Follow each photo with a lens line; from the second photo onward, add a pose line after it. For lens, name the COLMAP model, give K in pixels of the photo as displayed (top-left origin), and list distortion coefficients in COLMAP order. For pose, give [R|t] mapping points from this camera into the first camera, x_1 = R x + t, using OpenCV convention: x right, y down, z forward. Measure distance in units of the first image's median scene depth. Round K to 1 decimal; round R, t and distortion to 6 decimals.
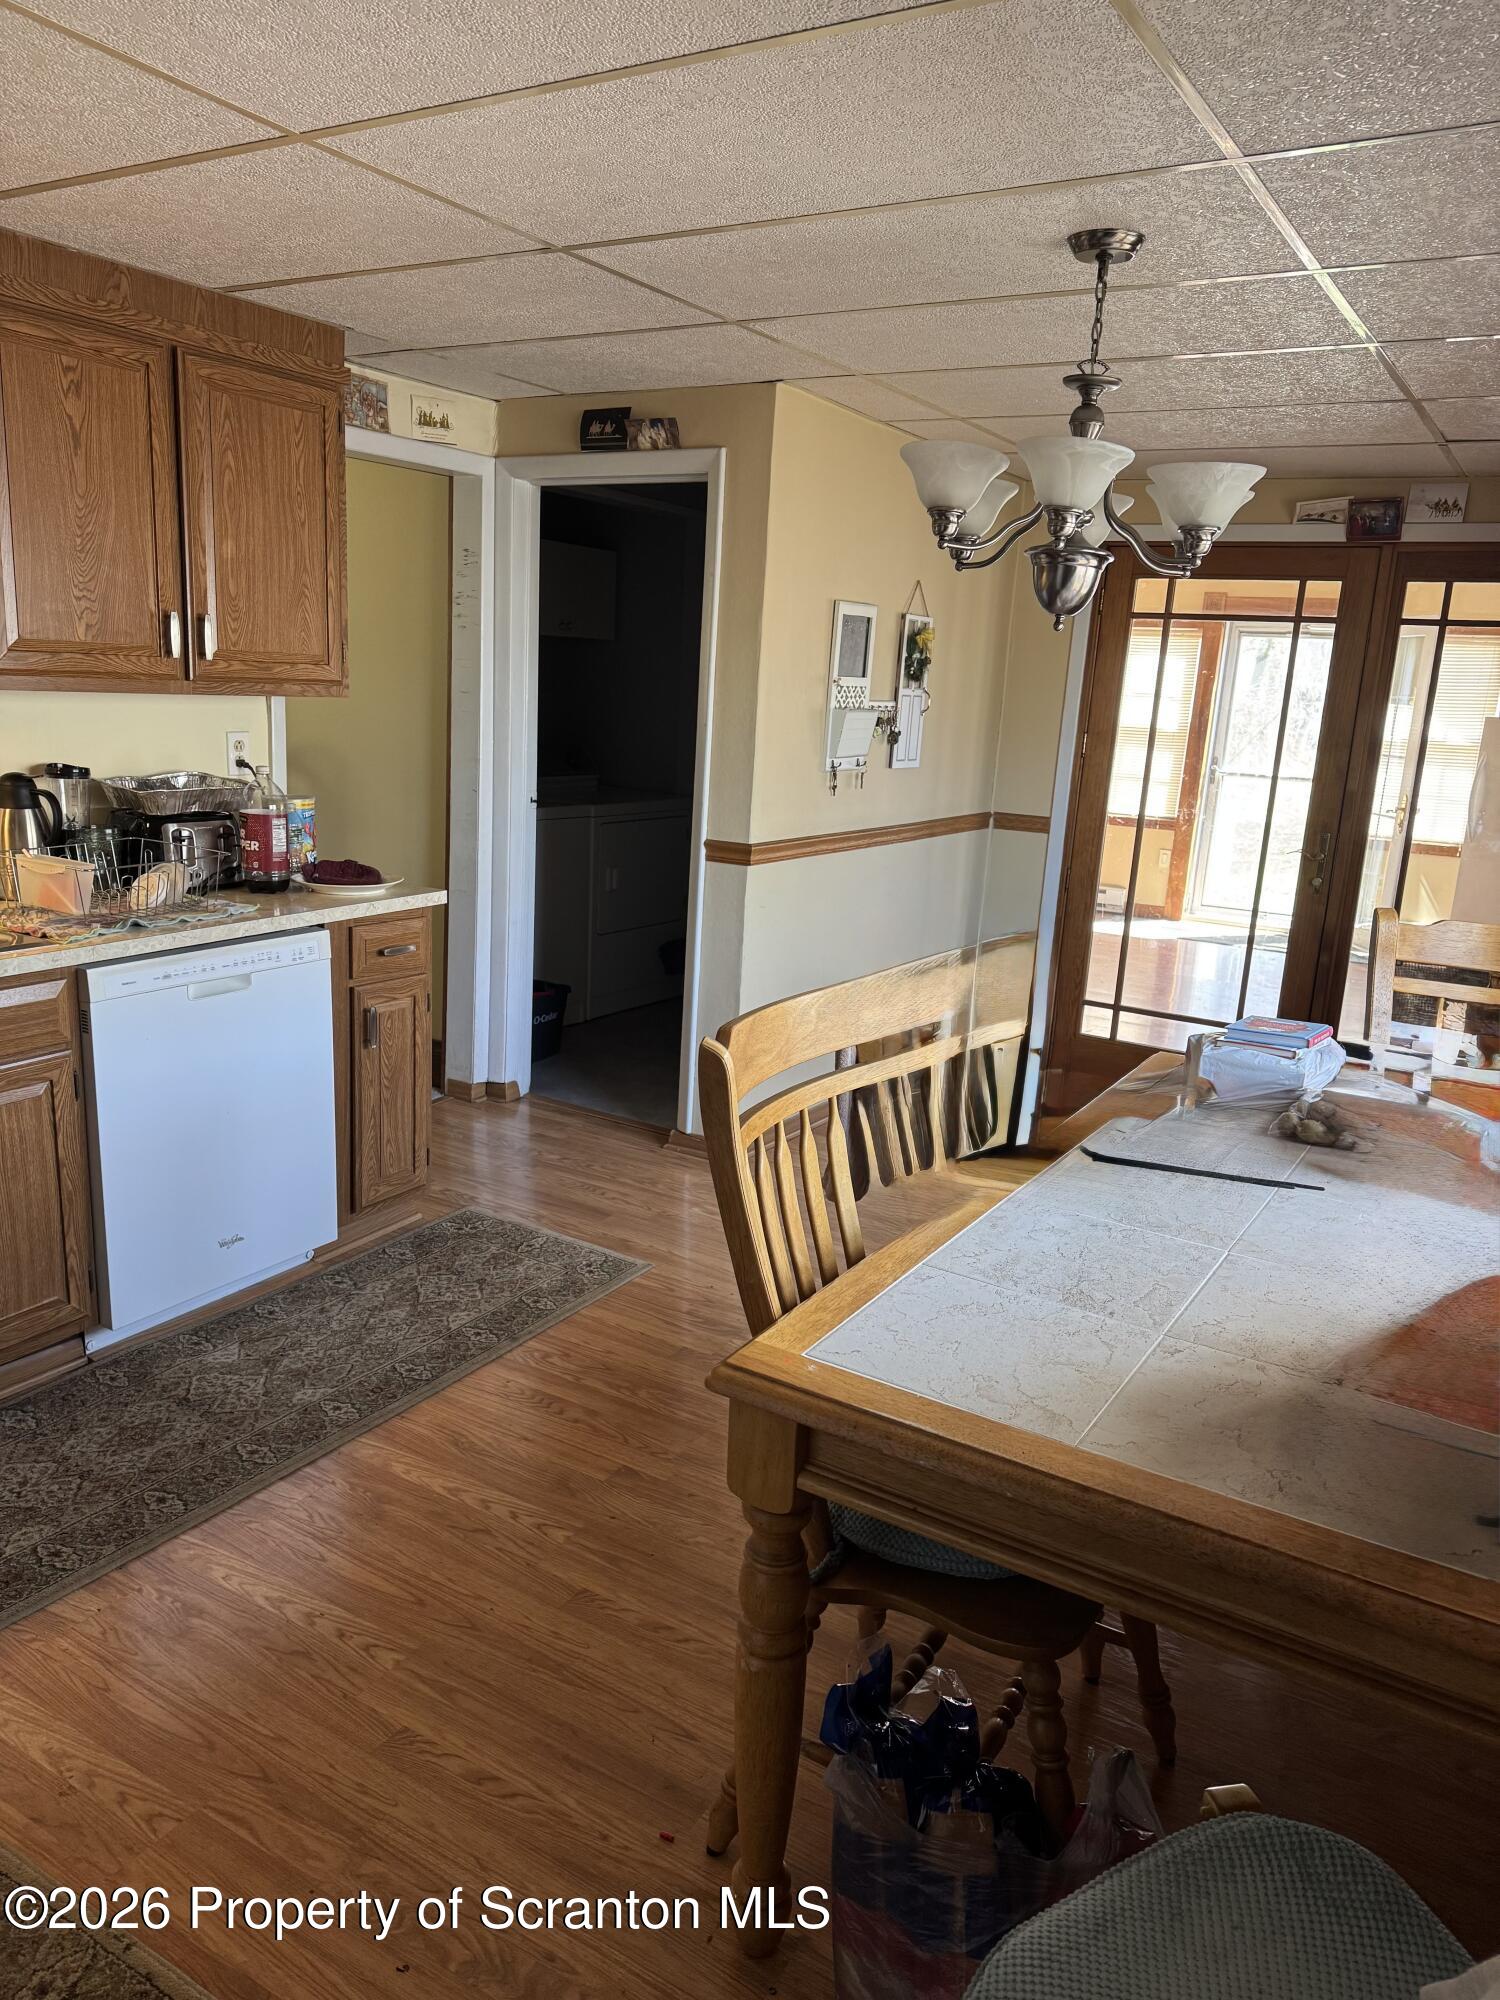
lens RADIAL K [[1416.2, 0, 747.5], [0, 1416.2, 999.5], [0, 0, 1]] dist [0.043462, -0.044098]
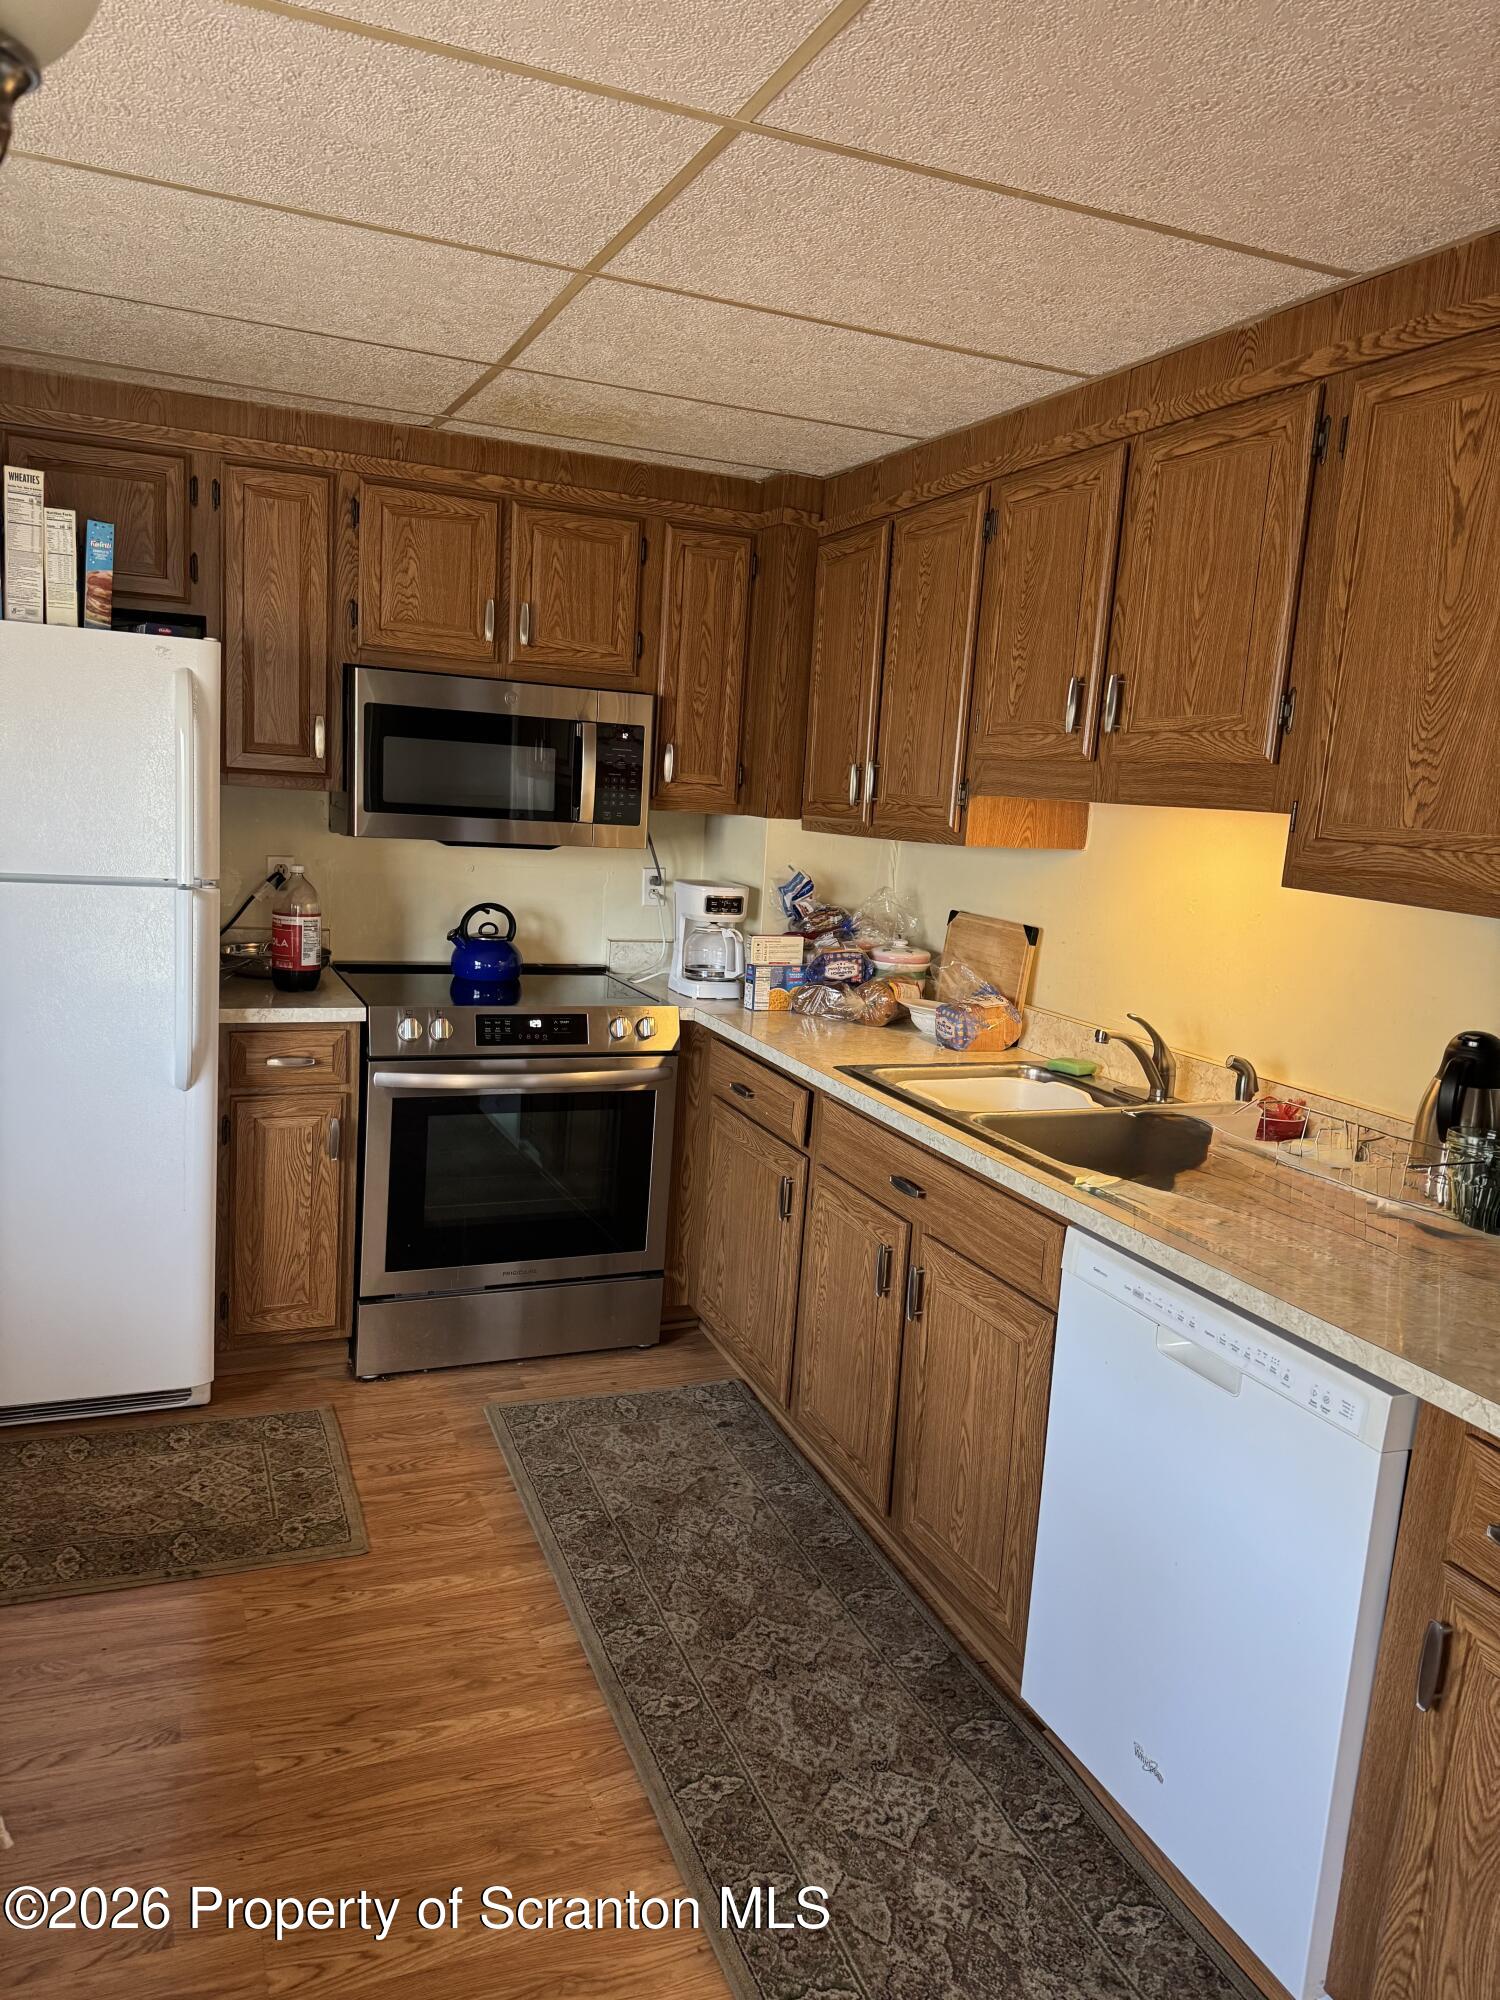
lens RADIAL K [[1416.2, 0, 736.7], [0, 1416.2, 1005.8], [0, 0, 1]] dist [0.043462, -0.044098]
pose [[-0.583316, 0.042263, -0.811145, 0.245172], [-0.278496, 0.927703, 0.248610, -0.257248], [0.763008, 0.370919, -0.529374, 1.162748]]
